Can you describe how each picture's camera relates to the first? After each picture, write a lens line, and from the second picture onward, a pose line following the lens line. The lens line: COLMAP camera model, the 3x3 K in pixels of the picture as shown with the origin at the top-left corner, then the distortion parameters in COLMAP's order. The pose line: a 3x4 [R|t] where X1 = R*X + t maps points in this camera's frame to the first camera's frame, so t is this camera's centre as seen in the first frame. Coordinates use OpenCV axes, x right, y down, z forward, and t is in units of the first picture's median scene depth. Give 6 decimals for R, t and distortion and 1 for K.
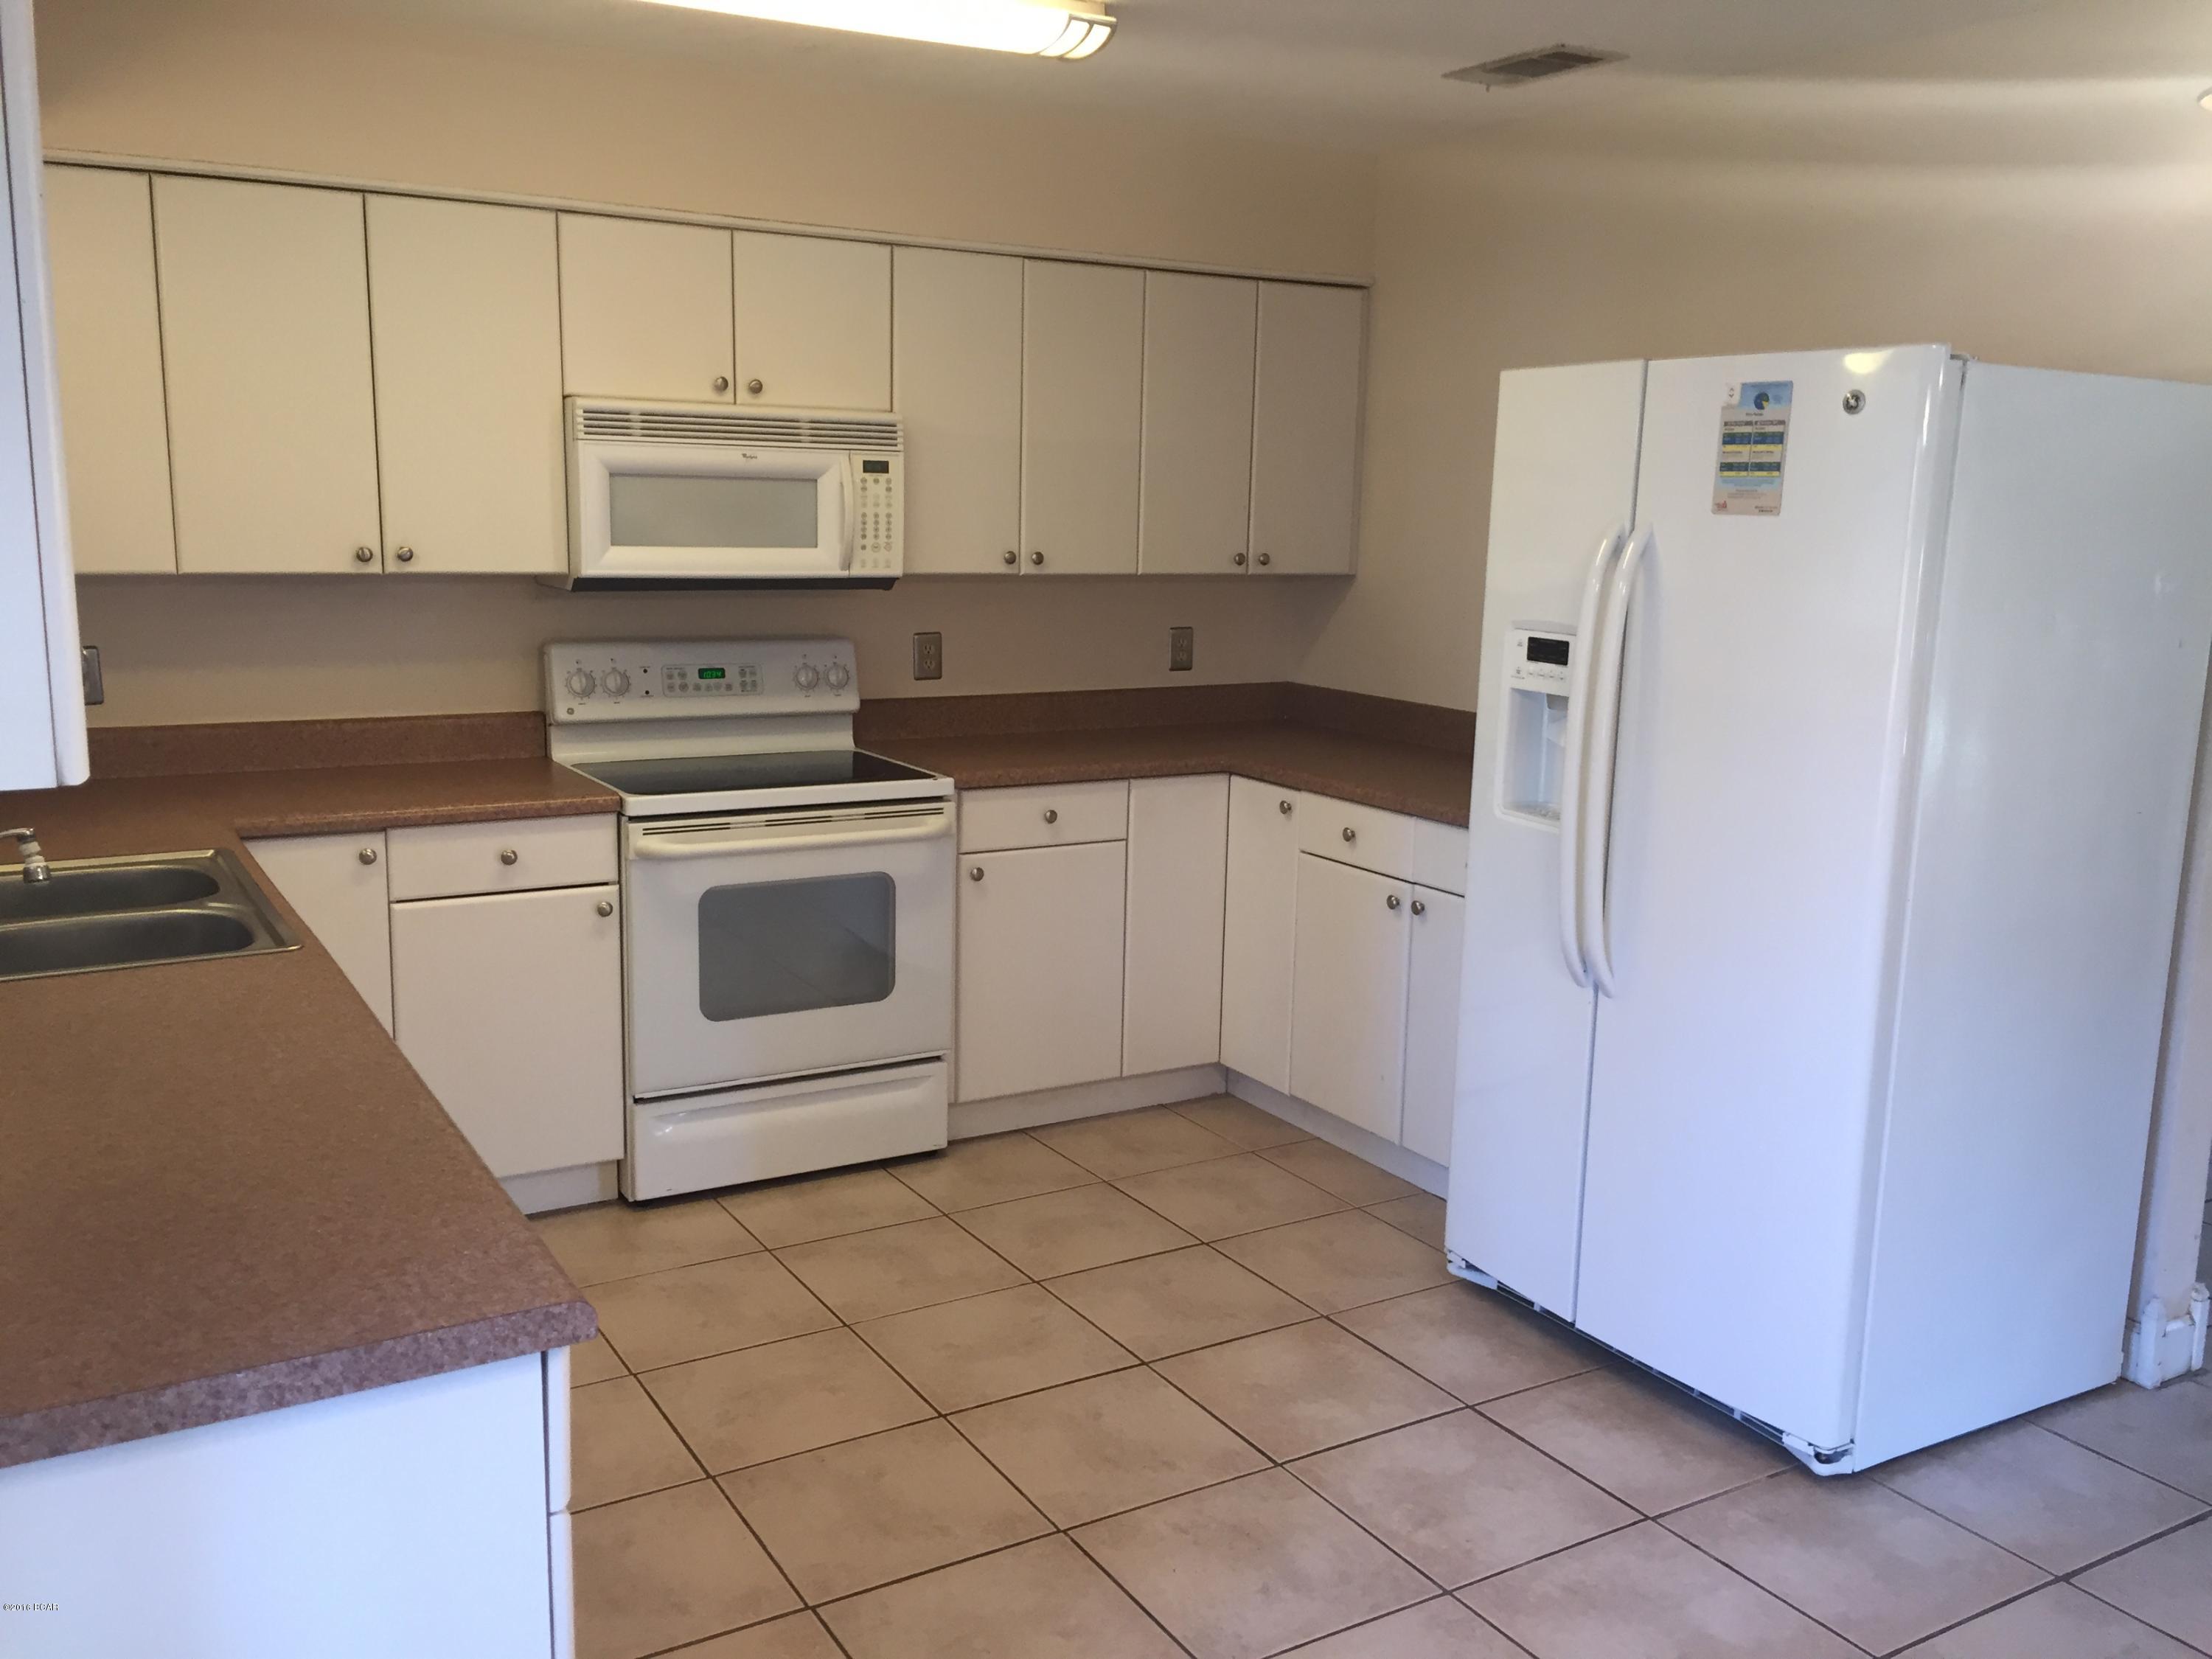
lens RADIAL K [[1886.9, 0, 1106.0], [0, 1886.9, 829.5], [0, 0, 1]] dist [0.062024, -0.073323]
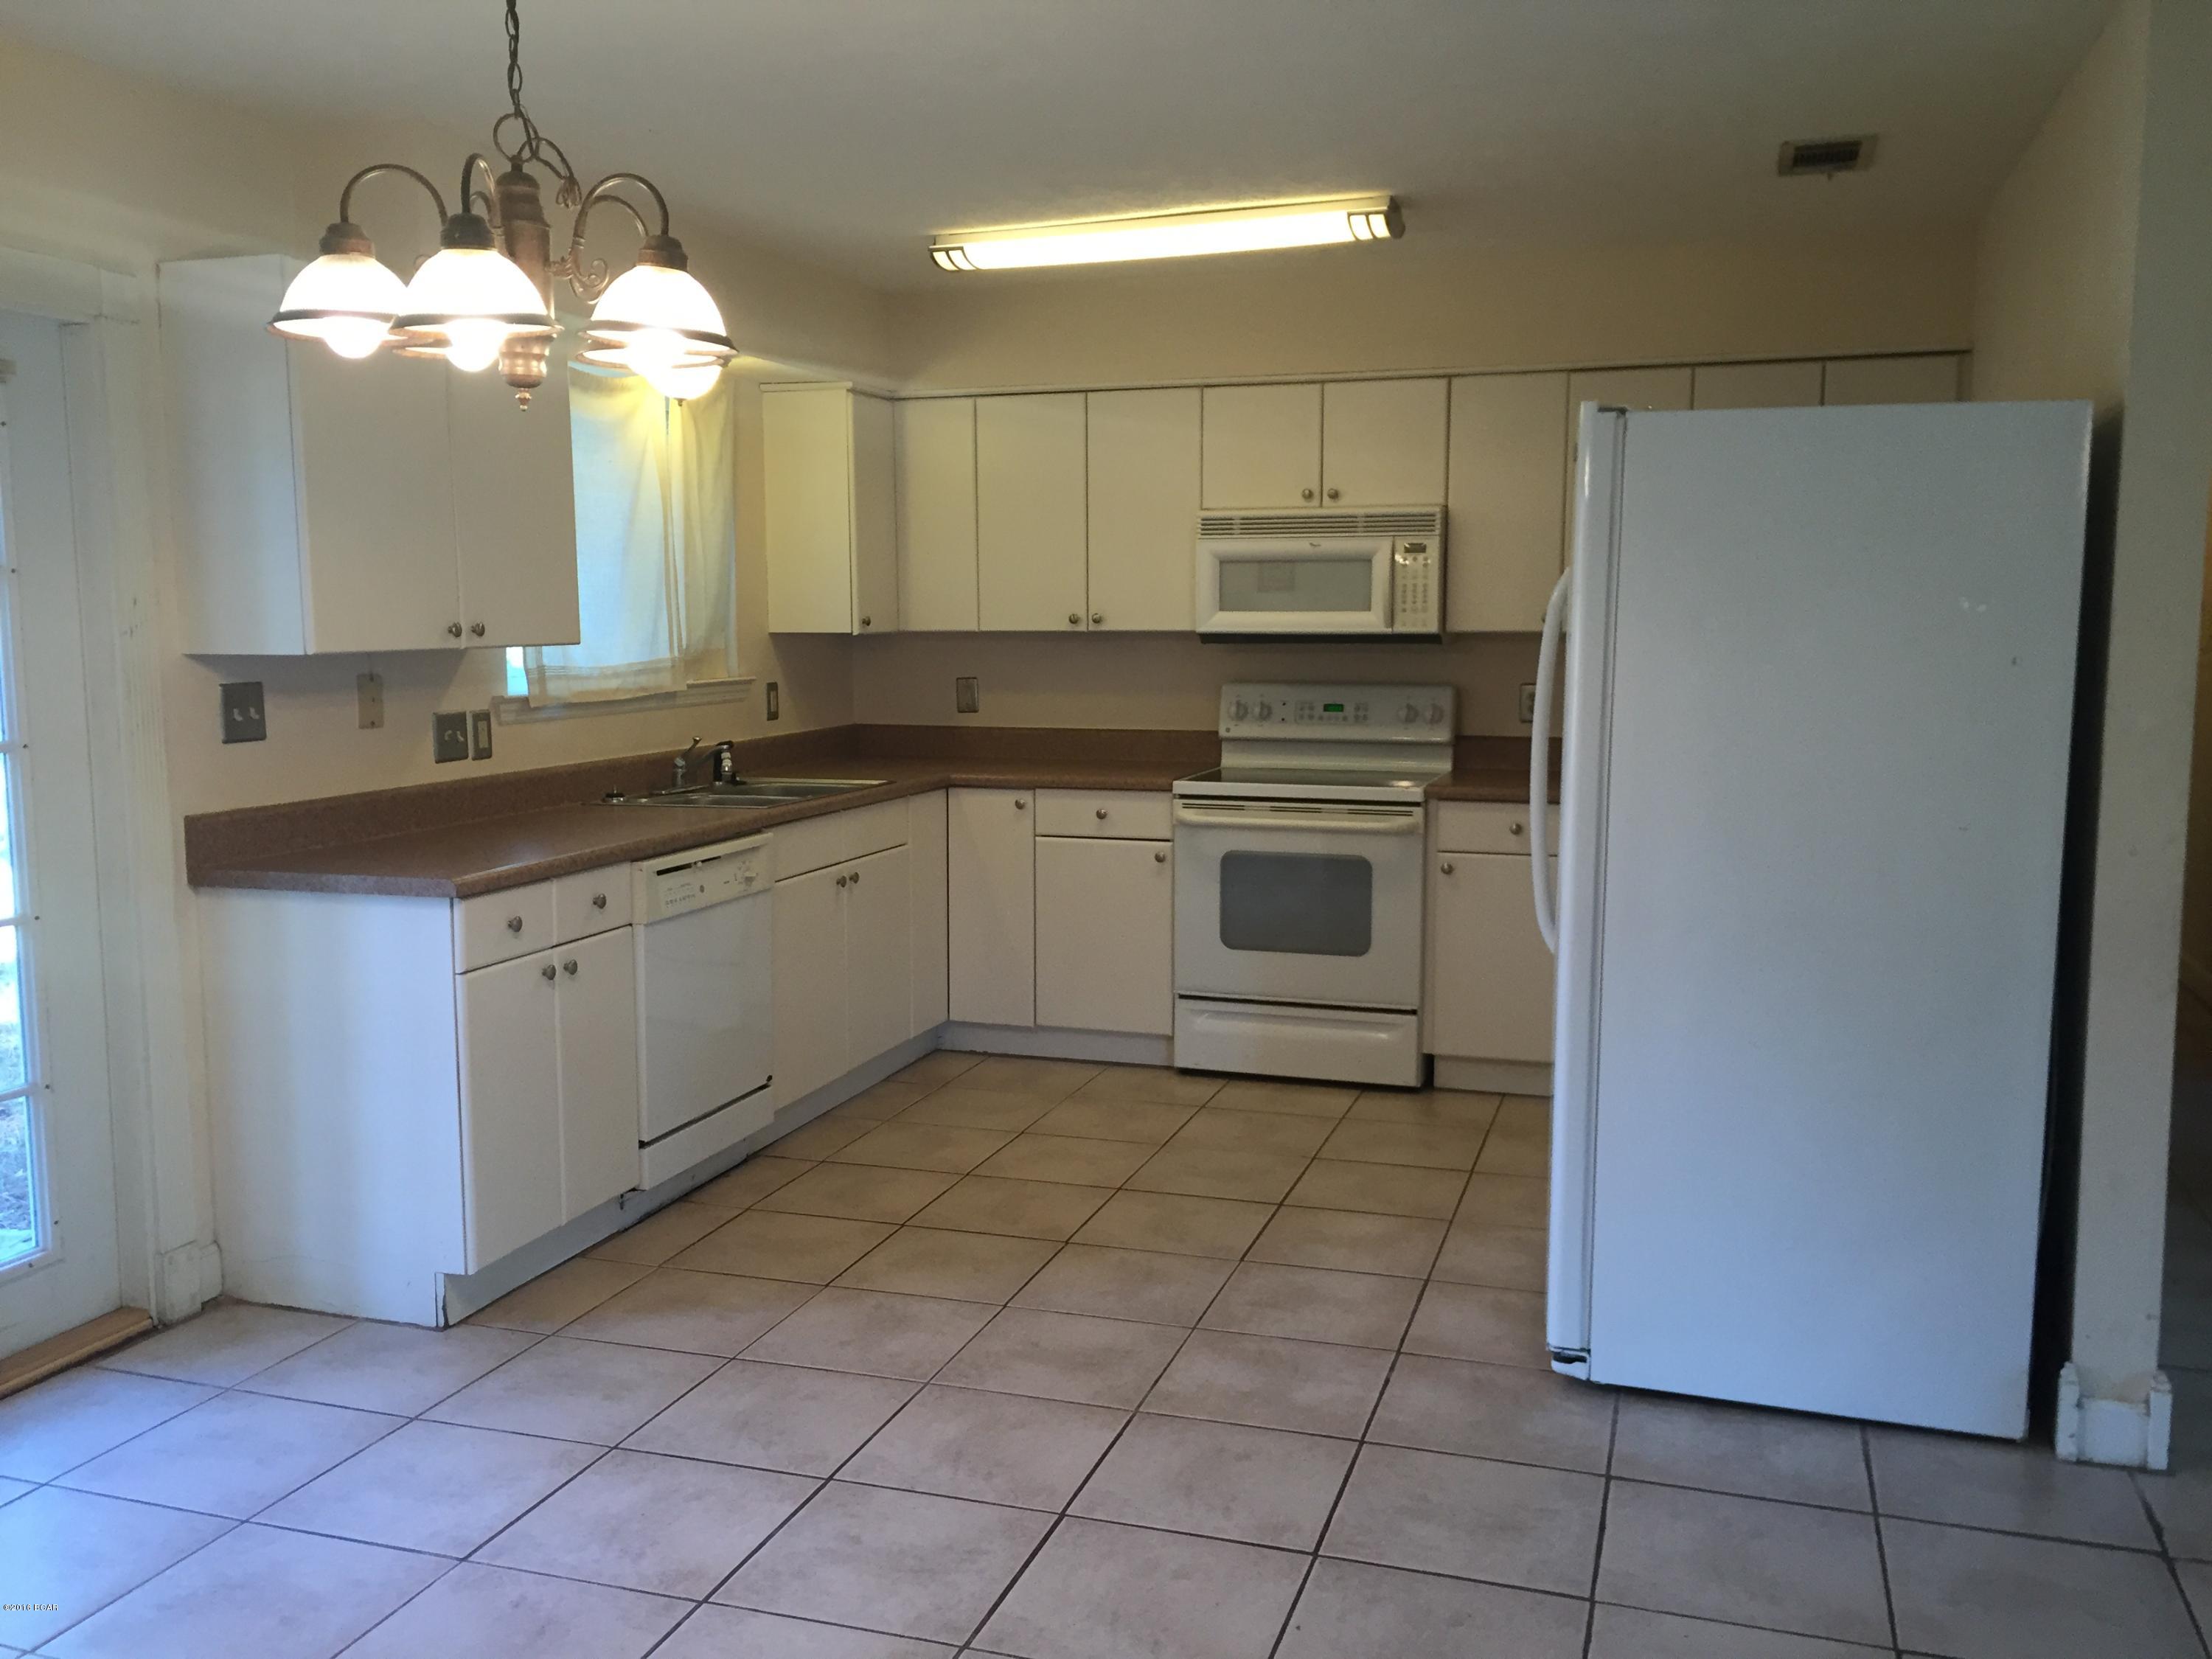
lens RADIAL K [[1902.6, 0, 1106.0], [0, 1902.6, 829.5], [0, 0, 1]] dist [0.054260, 0.000455]
pose [[0.658814, 0.065535, -0.749446, 0.759198], [-0.115314, 0.993223, -0.014517, 0.044376], [0.743416, 0.095985, 0.661906, -0.001636]]
